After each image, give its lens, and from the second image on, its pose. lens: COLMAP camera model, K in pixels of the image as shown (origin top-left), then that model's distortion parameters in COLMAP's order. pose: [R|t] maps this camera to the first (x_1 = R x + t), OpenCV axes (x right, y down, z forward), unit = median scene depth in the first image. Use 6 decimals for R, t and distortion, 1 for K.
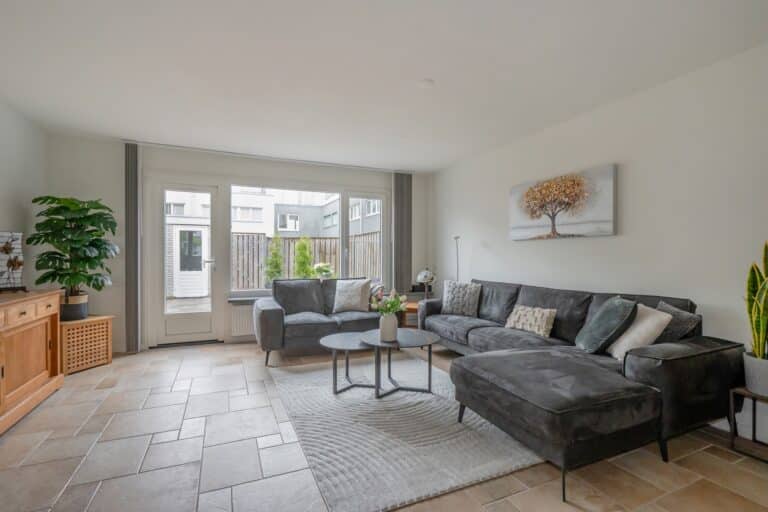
lens RADIAL K [[360.4, 0, 384.0], [0, 360.4, 256.0], [0, 0, 1]] dist [-0.000694, 0.000133]
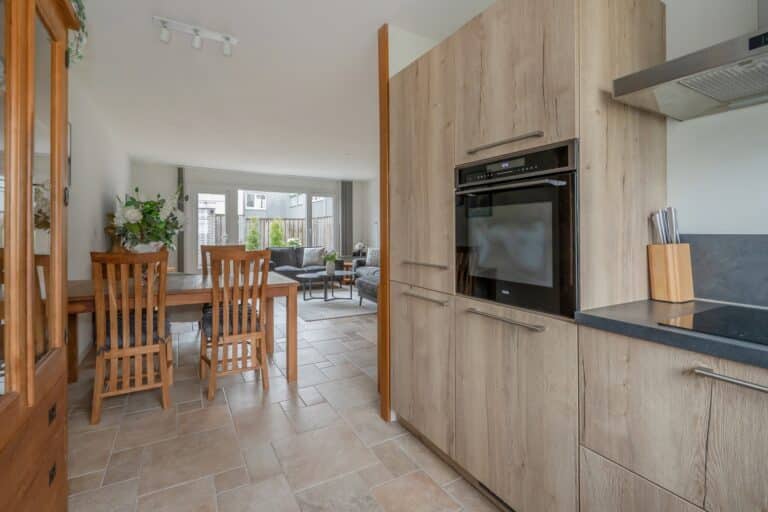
lens RADIAL K [[366.0, 0, 391.8], [0, 366.0, 232.6], [0, 0, 1]] dist [0.000666, 0.000127]
pose [[0.993720, -0.000631, 0.111892, 0.085064], [0.000644, 1.000000, -0.000077, -0.003174], [-0.111892, 0.000149, 0.993720, -0.753745]]
